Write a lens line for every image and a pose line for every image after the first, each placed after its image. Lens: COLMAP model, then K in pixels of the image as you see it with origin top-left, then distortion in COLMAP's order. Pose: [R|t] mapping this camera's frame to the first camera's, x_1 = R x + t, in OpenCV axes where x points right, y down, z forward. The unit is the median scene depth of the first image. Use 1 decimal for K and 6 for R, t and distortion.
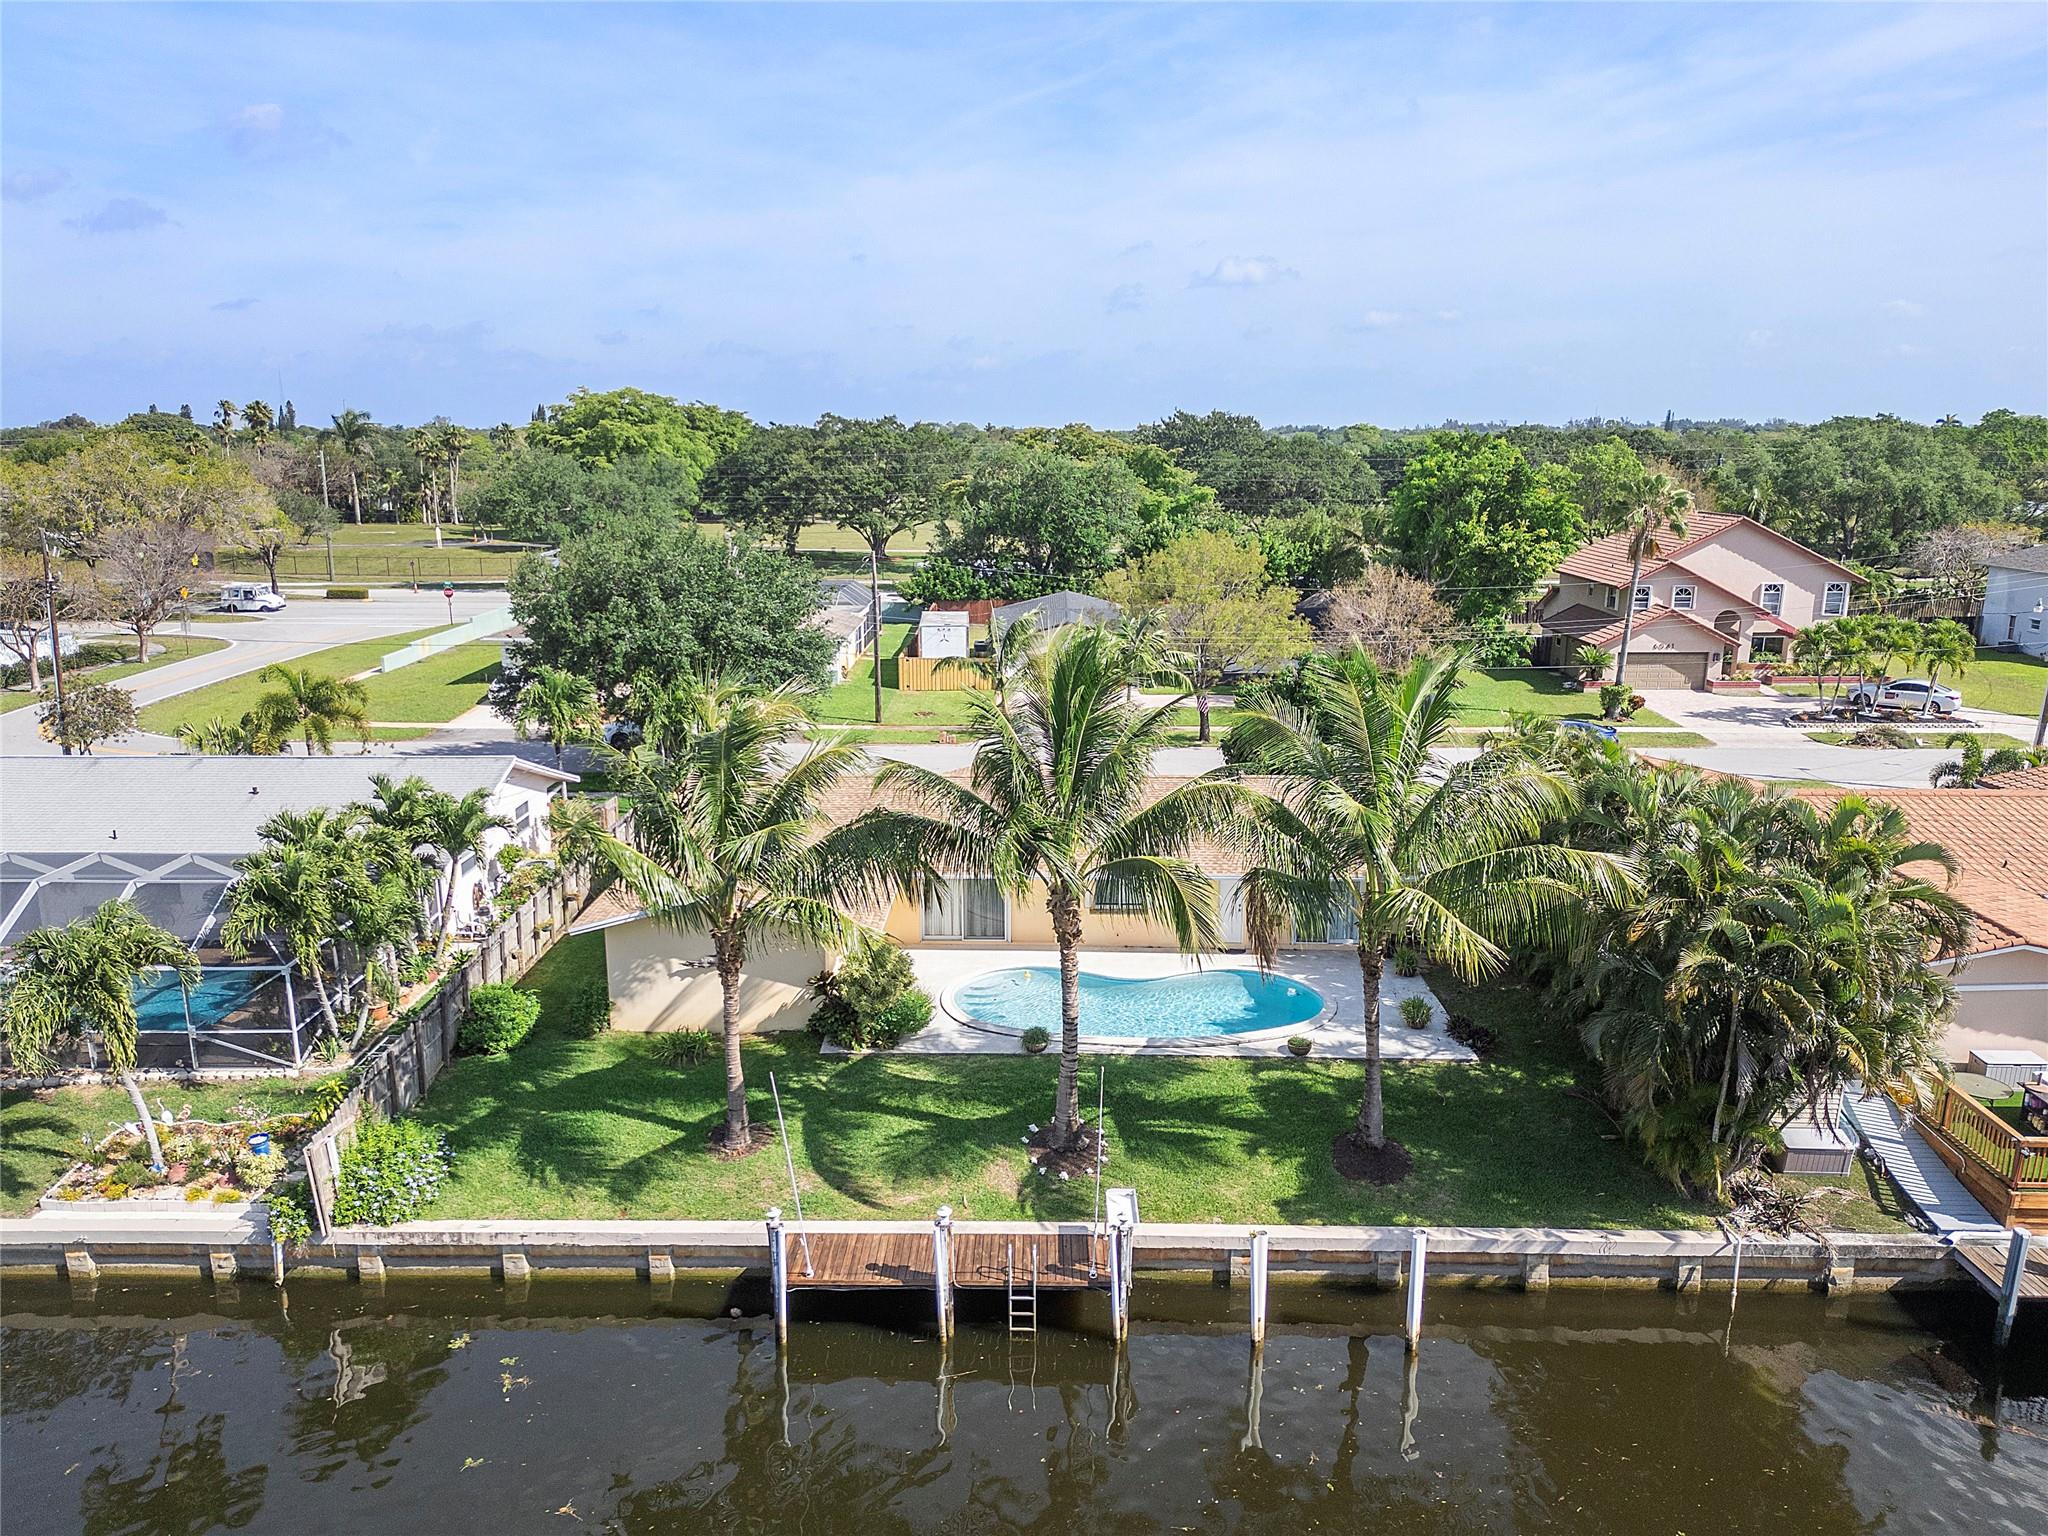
lens RADIAL K [[1451.0, 0, 1024.0], [0, 1451.0, 768.0], [0, 0, 1]] dist [0.057921, -0.051080]
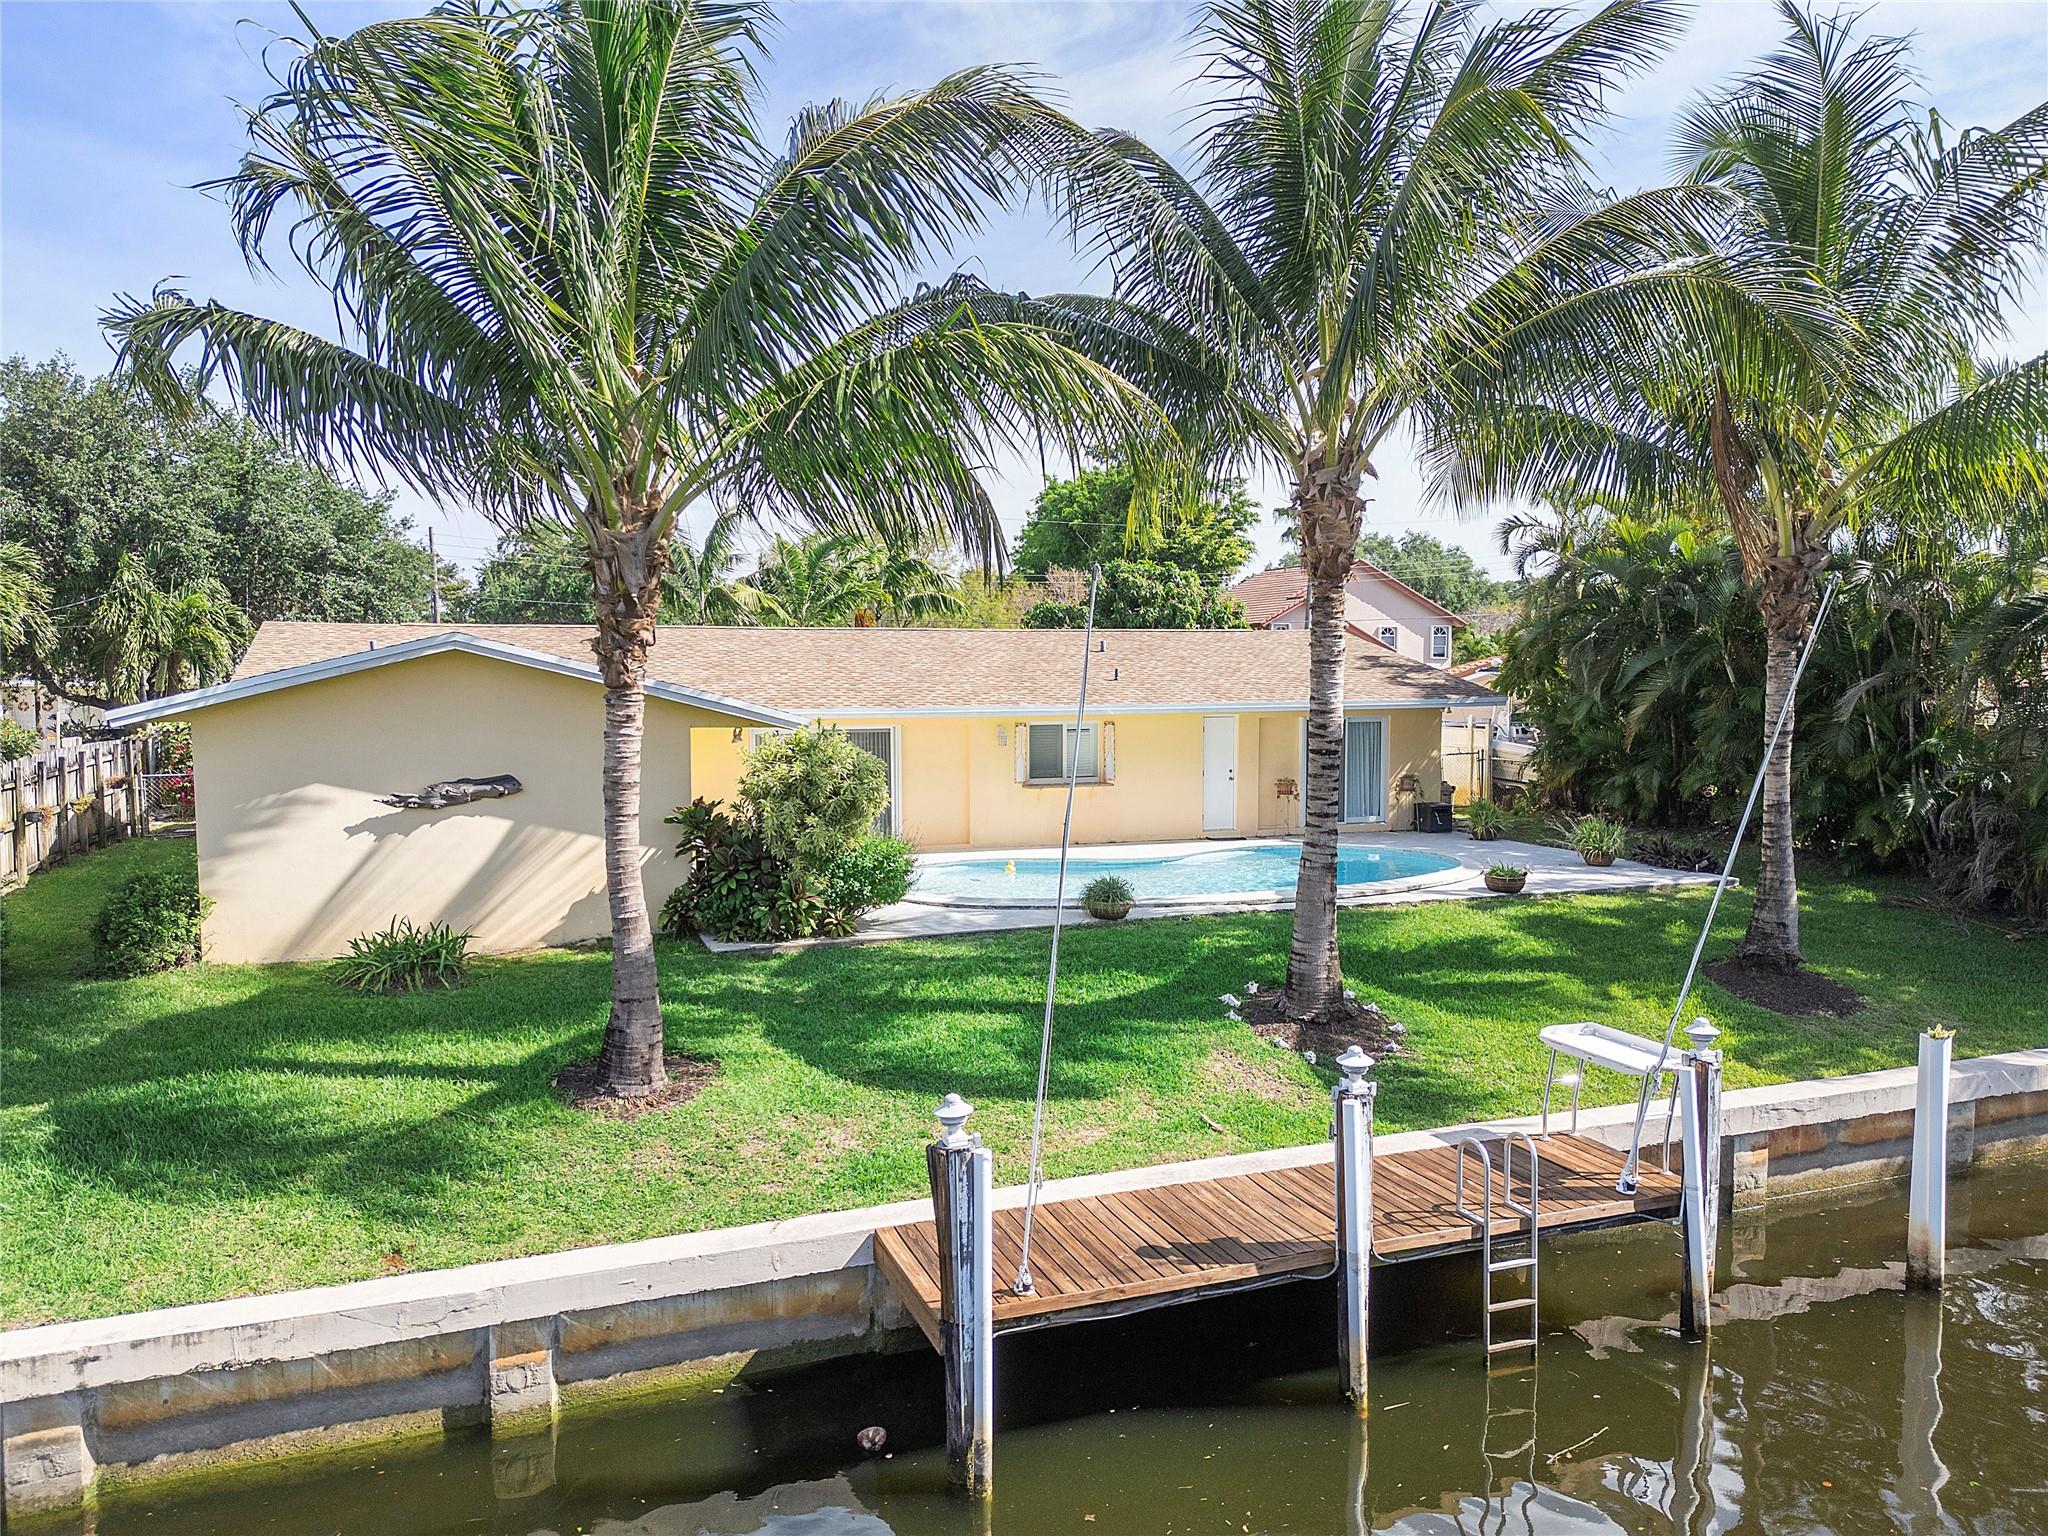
lens RADIAL K [[1451.0, 0, 1024.0], [0, 1451.0, 768.0], [0, 0, 1]] dist [0.057921, -0.051080]
pose [[0.928010, -0.028442, 0.371468, -0.263939], [0.085044, 0.986929, -0.136893, 0.250281], [-0.362719, 0.158629, 0.918298, 0.599361]]
